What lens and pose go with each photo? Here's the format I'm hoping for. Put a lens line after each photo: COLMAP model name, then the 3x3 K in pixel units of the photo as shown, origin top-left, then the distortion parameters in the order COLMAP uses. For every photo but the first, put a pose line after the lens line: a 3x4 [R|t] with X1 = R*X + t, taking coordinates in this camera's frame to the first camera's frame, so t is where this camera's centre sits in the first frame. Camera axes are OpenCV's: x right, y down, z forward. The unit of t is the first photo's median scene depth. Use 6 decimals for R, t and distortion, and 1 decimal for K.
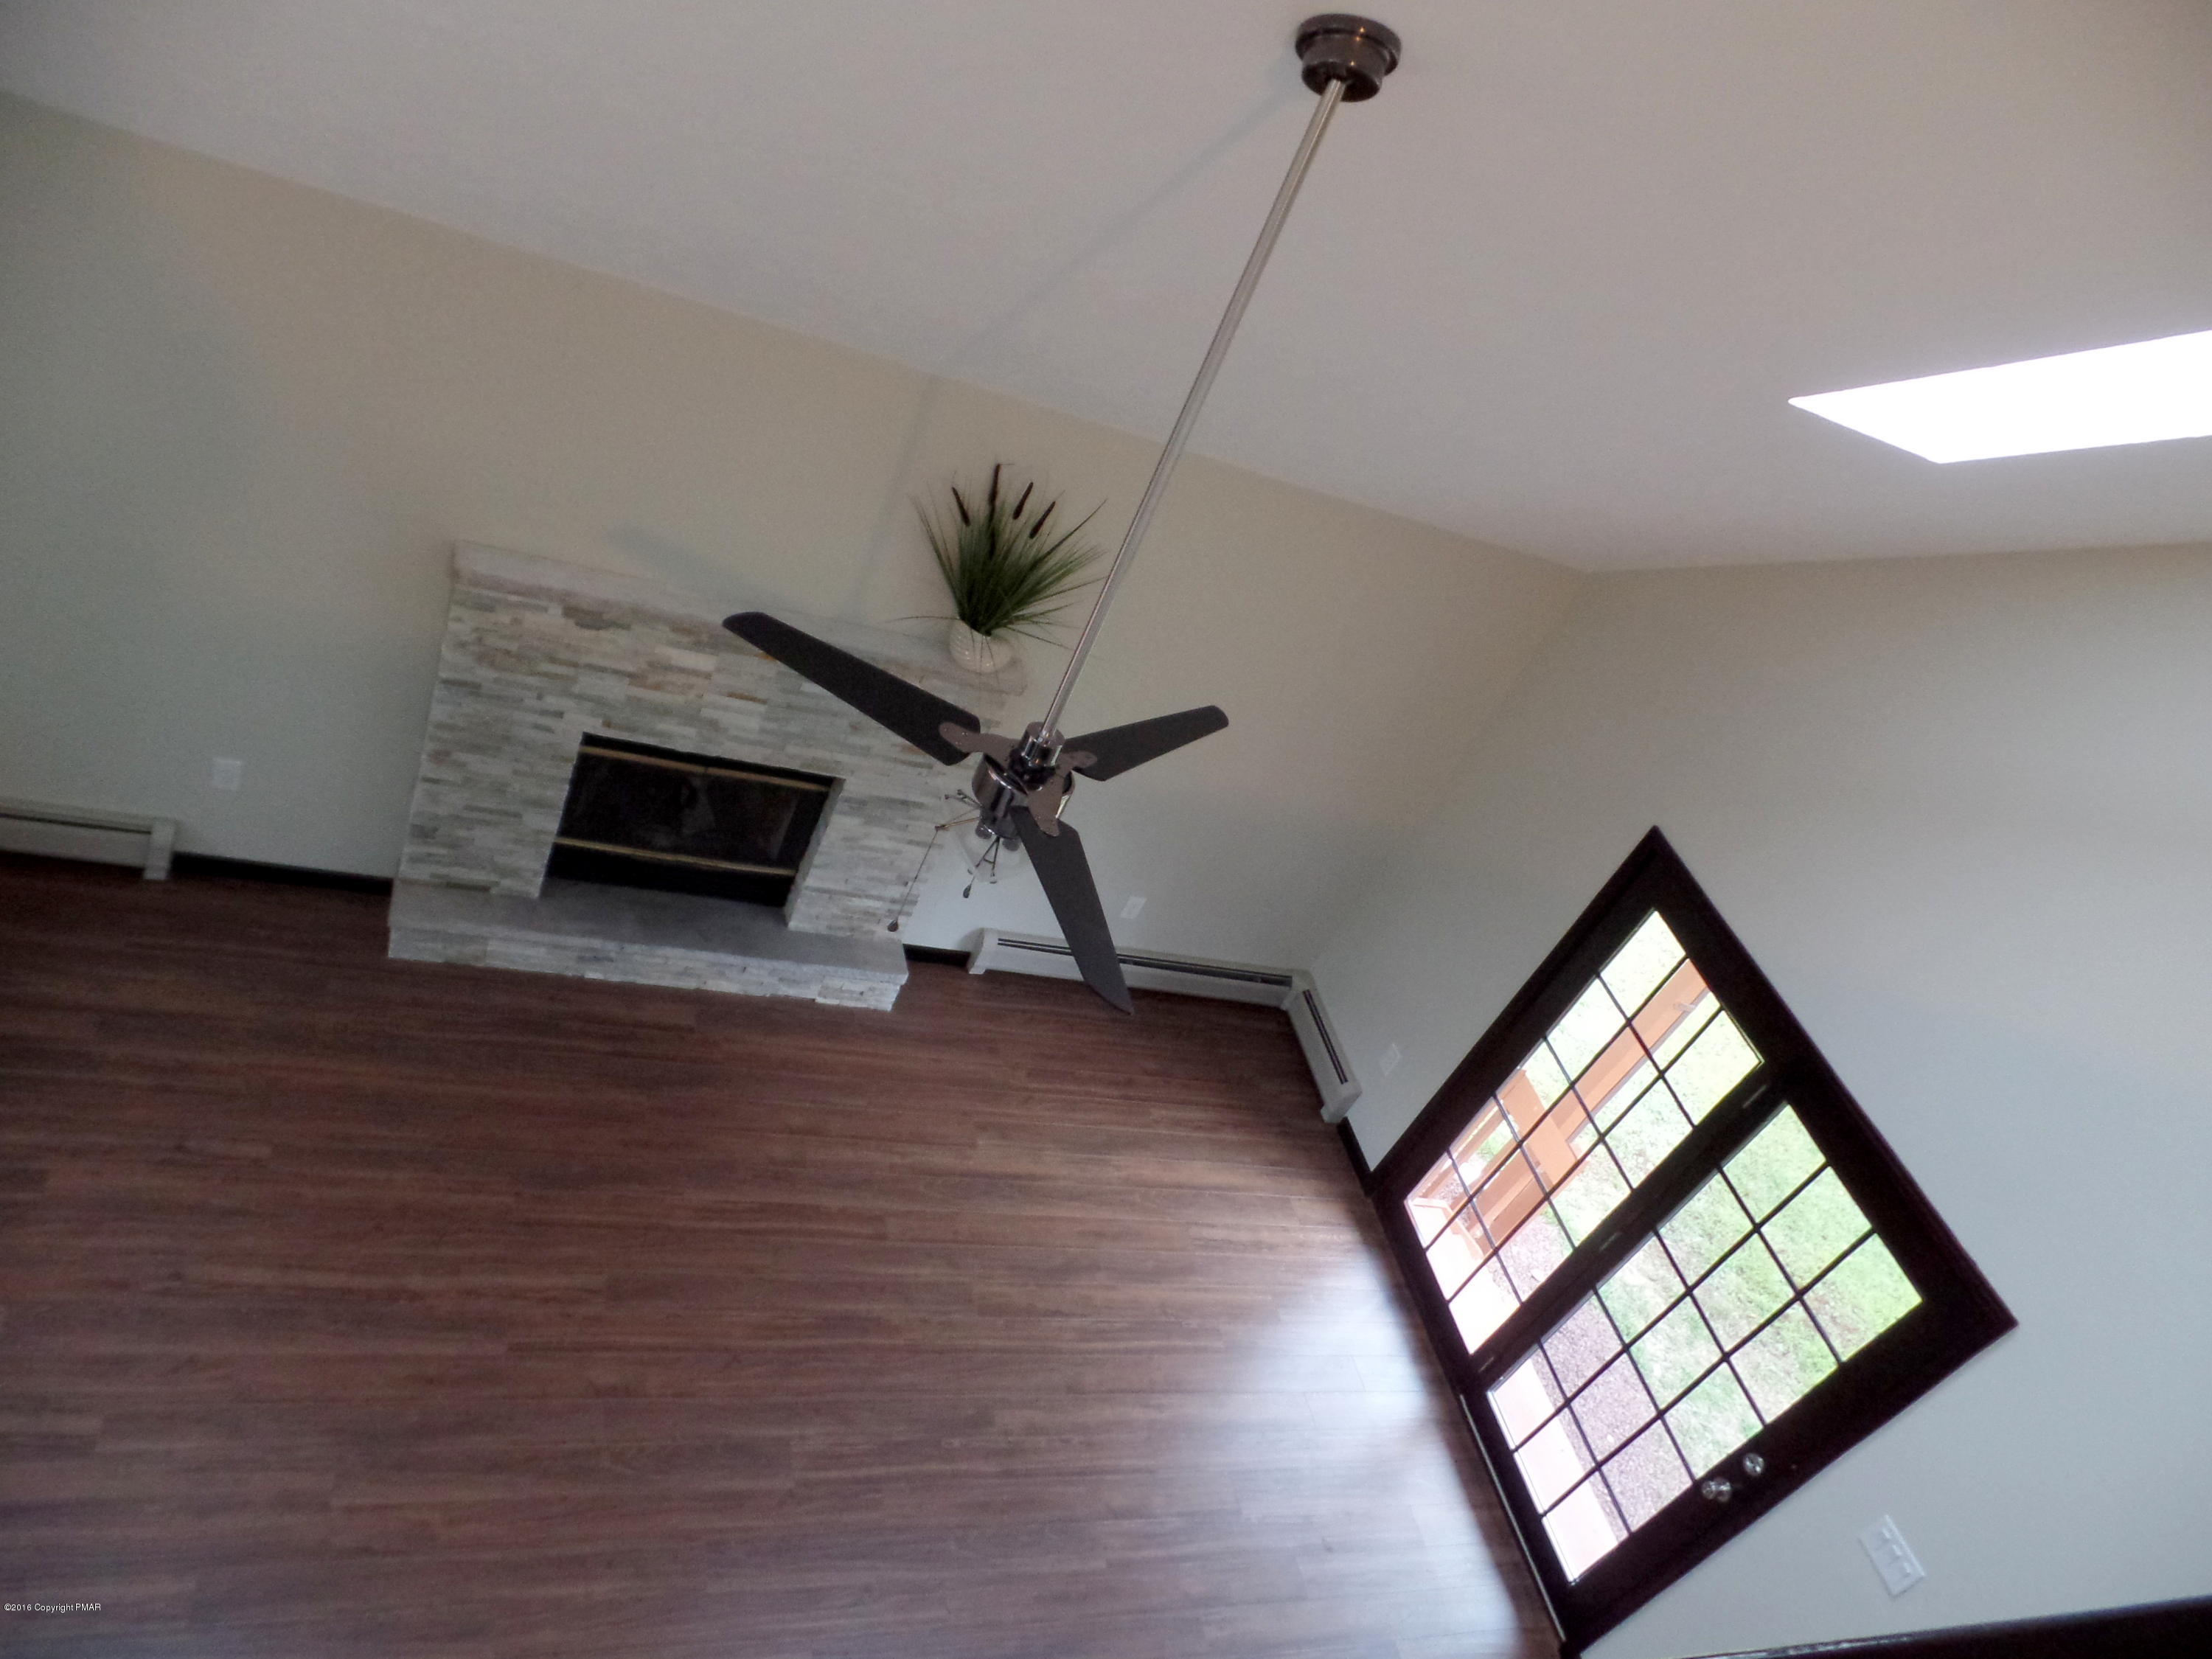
lens RADIAL K [[1517.5, 0, 1112.1], [0, 1517.5, 838.4], [0, 0, 1]] dist [-0.003448, 0.004411]
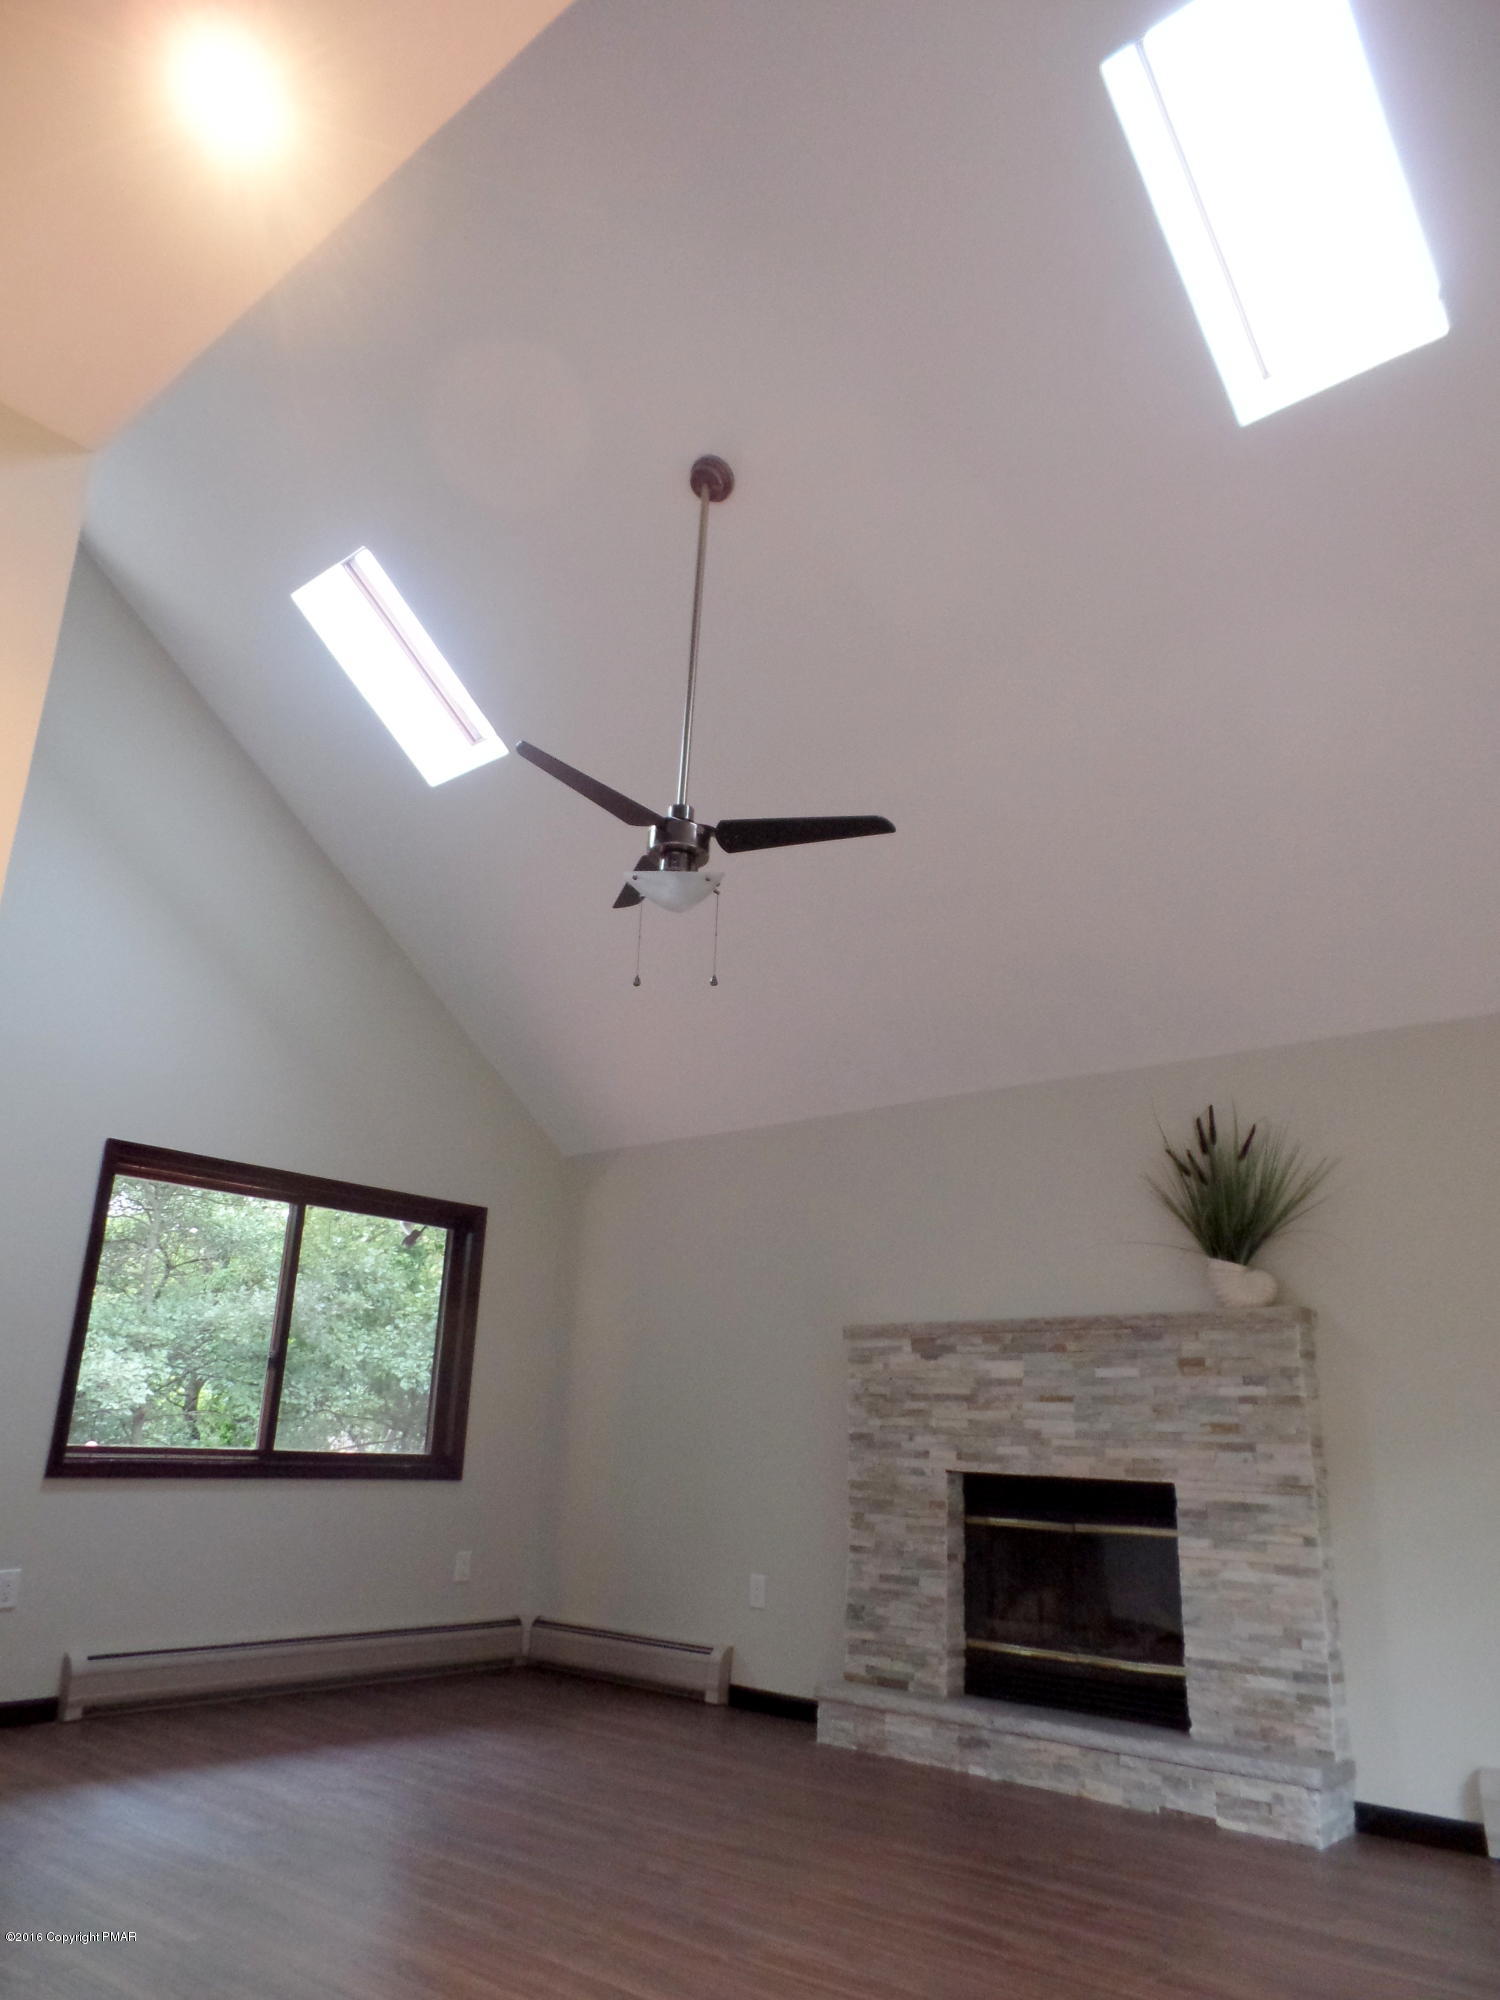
lens RADIAL K [[1372.0, 0, 750.0], [0, 1372.0, 1000.0], [0, 0, 1]] dist [-0.003448, 0.004411]
pose [[0.533144, -0.596317, -0.600136, 0.405967], [-0.346328, 0.493370, -0.797899, 0.631741], [0.771890, 0.633239, 0.056516, 0.600351]]
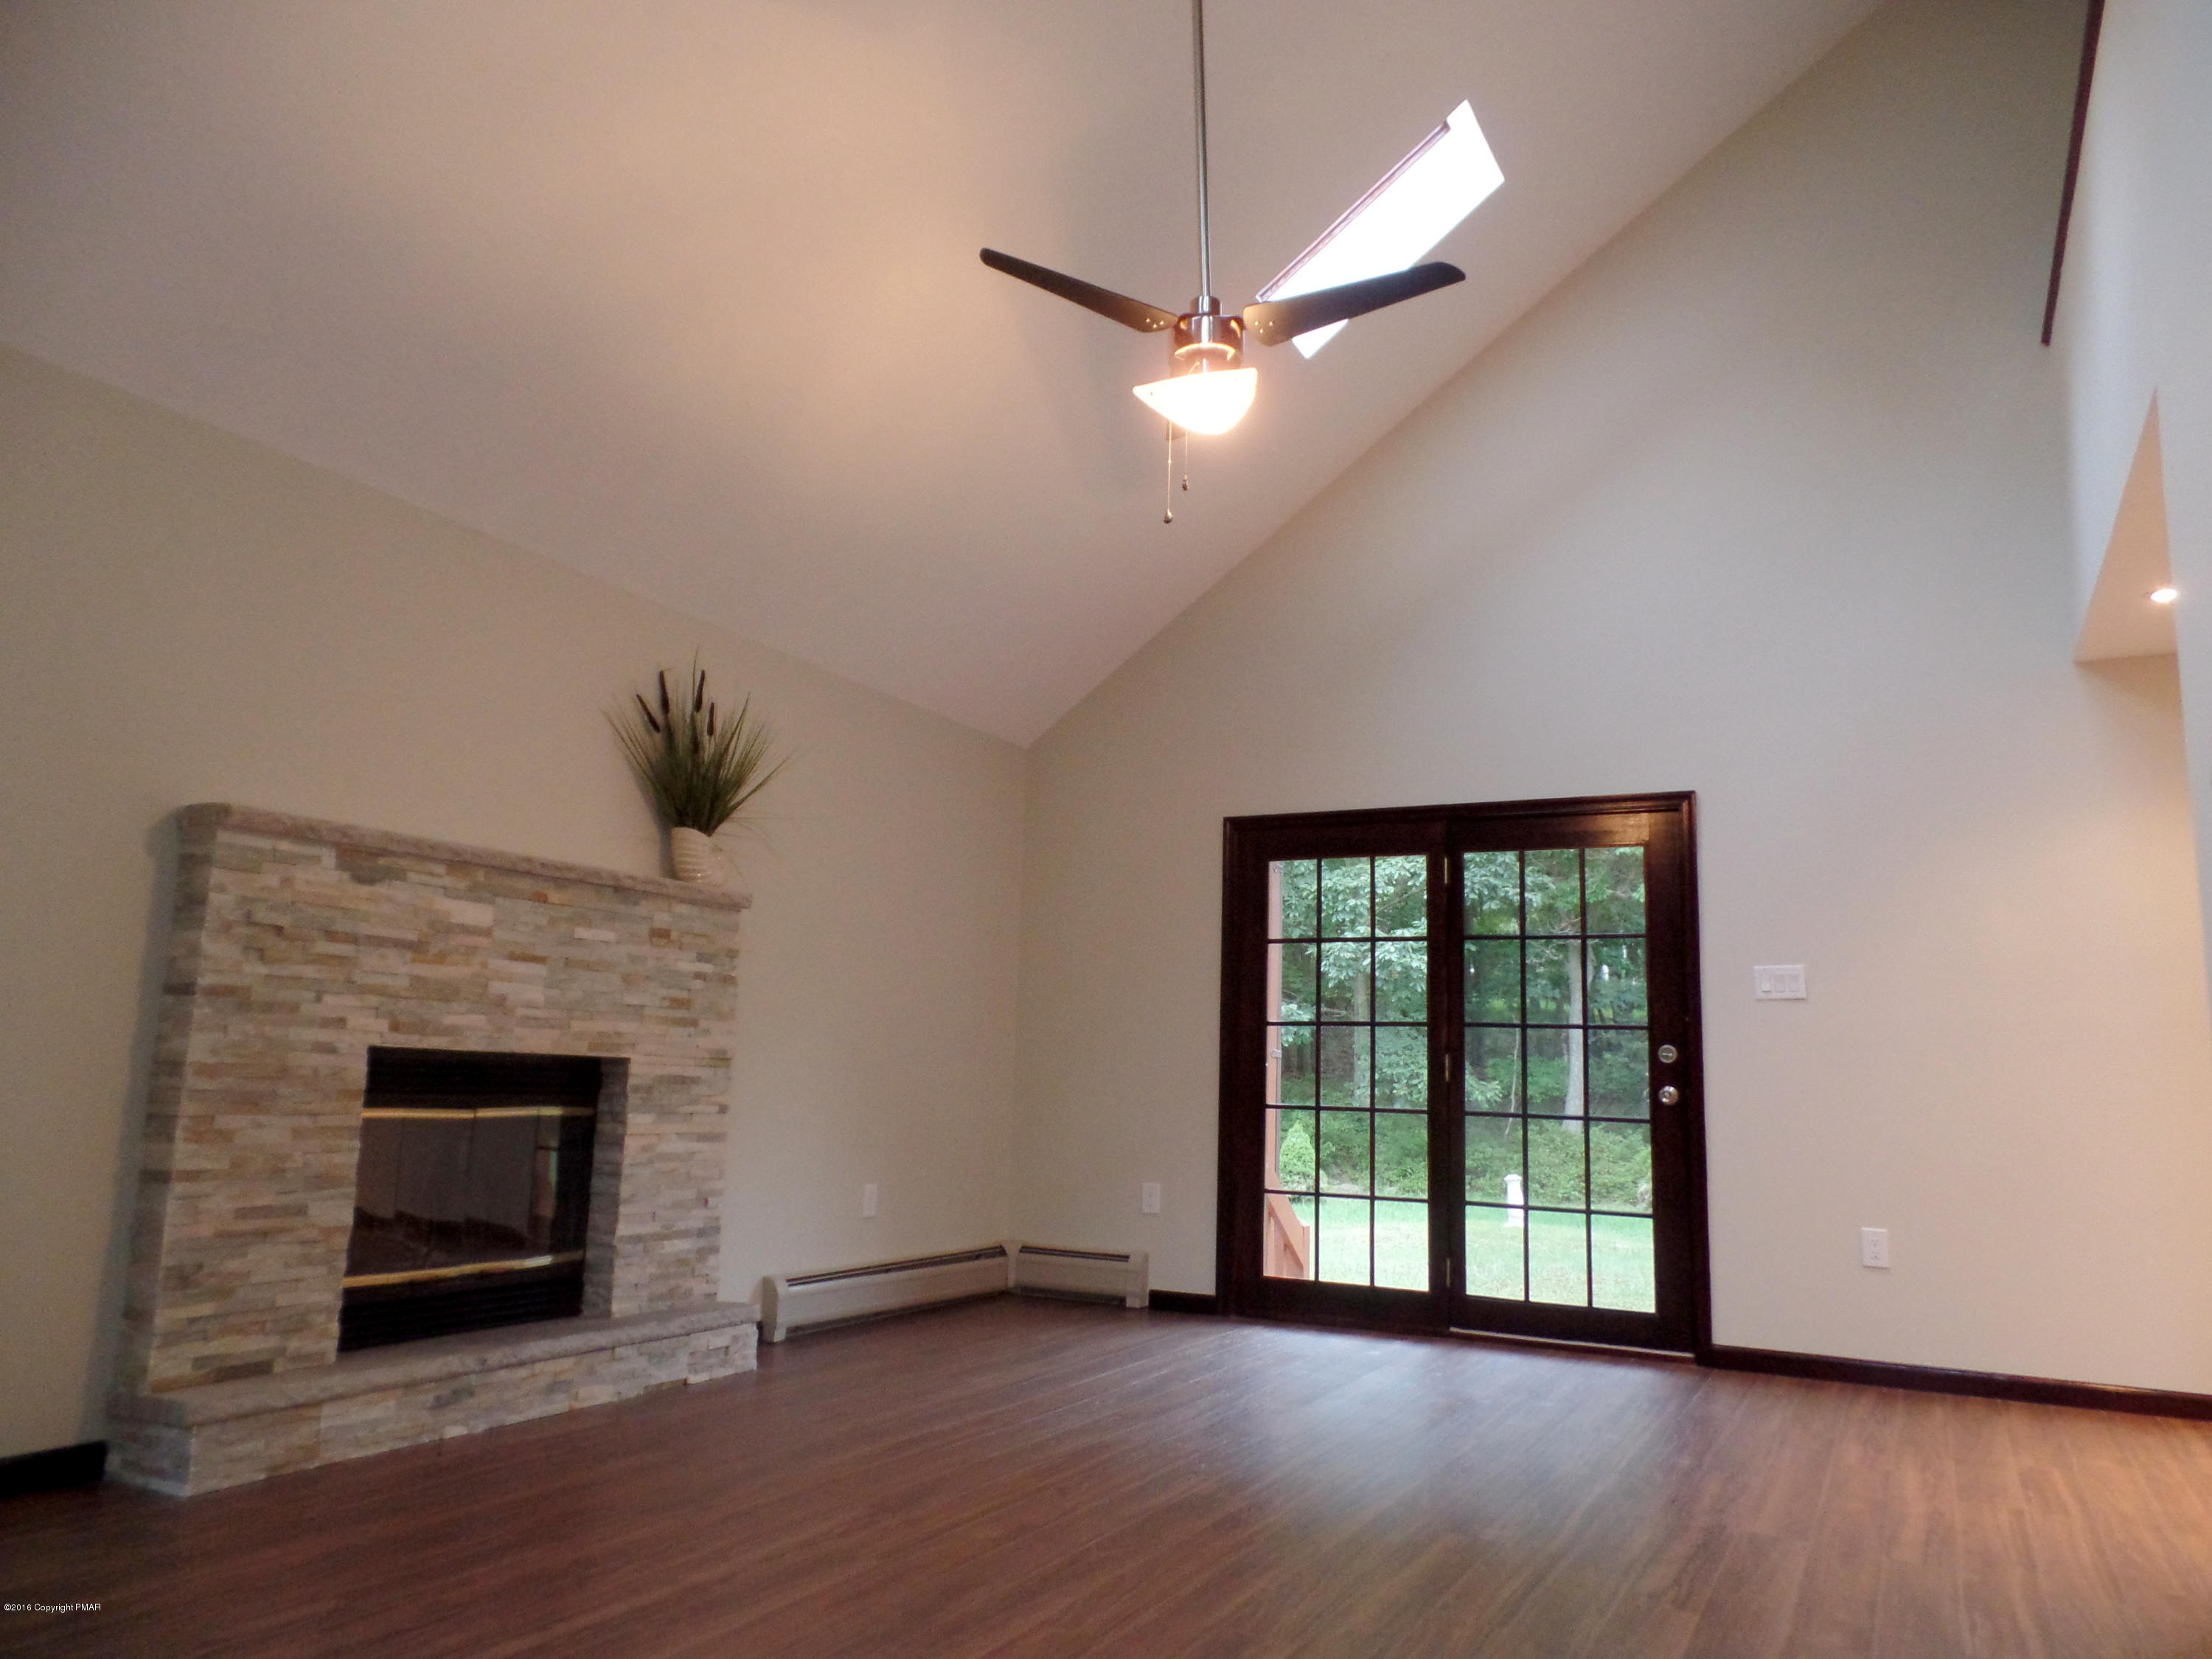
lens RADIAL K [[1517.5, 0, 1112.1], [0, 1517.5, 838.4], [0, 0, 1]] dist [-0.003448, 0.004411]
pose [[0.630165, -0.269989, 0.728009, -0.642382], [0.641701, 0.708977, -0.292526, 0.323169], [-0.437163, 0.651504, 0.620025, 0.286063]]
